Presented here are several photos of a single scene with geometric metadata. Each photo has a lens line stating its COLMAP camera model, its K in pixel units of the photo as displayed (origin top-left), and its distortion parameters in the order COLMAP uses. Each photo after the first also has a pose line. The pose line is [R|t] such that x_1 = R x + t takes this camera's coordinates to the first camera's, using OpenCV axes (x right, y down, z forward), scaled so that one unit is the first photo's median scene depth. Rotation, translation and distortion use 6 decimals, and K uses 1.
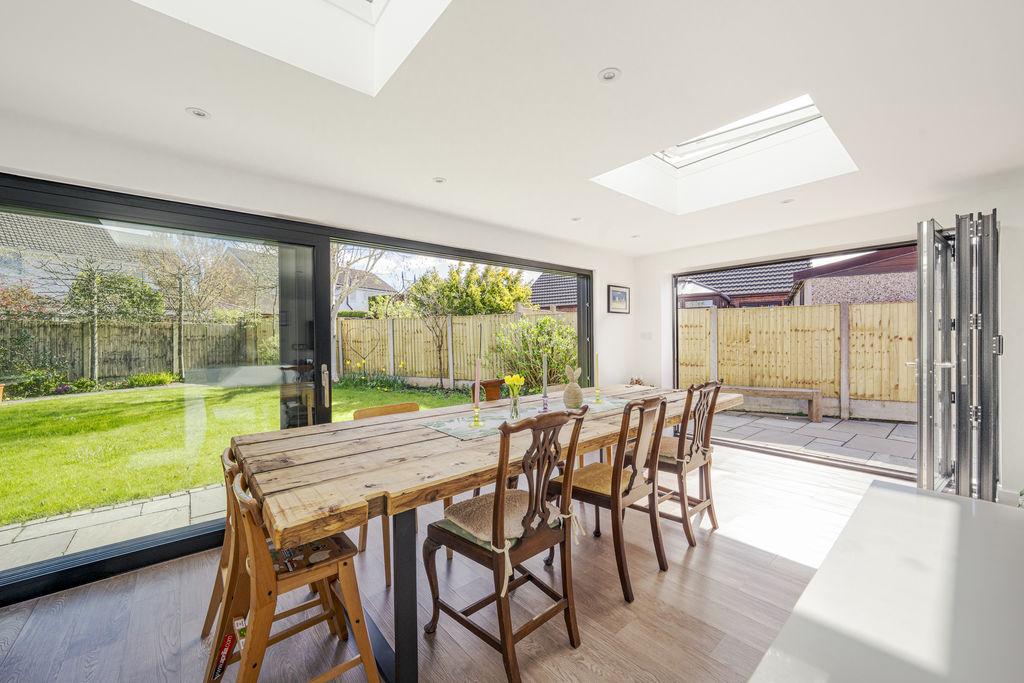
lens RADIAL K [[395.8, 0, 511.9], [0, 395.8, 337.3], [0, 0, 1]] dist [0.000174, 0.000011]
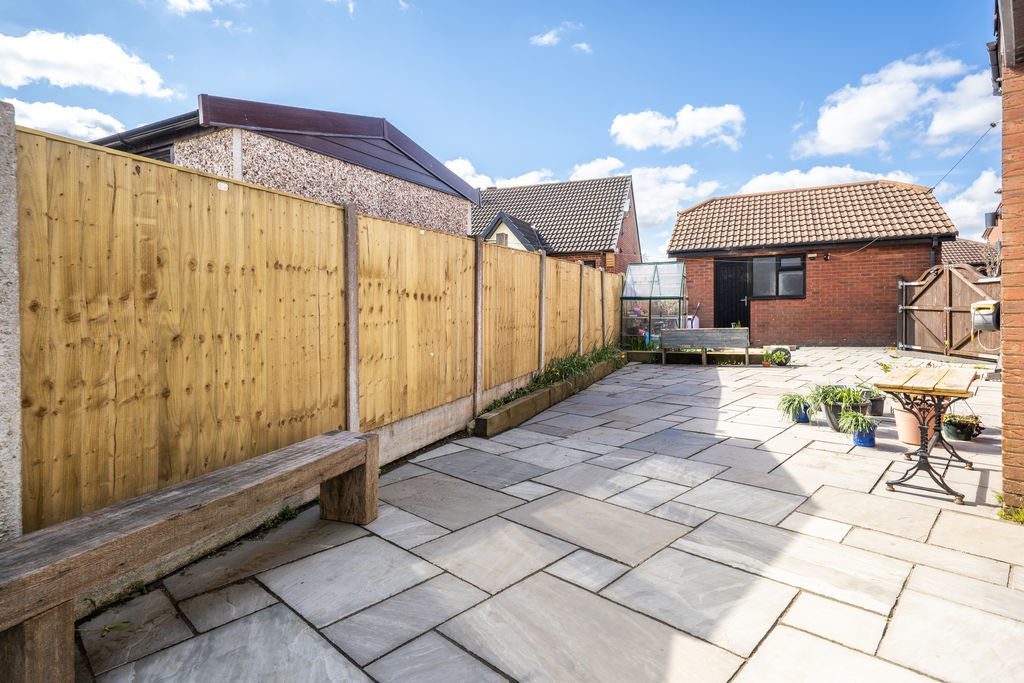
lens RADIAL K [[535.0, 0, 508.1], [0, 535.0, 311.0], [0, 0, 1]] dist [0.000224, 0.000061]
pose [[-0.106777, -0.001954, 0.994281, 0.252839], [0.010936, 0.999935, 0.003140, 0.020761], [-0.994223, 0.011209, -0.106749, 0.849529]]
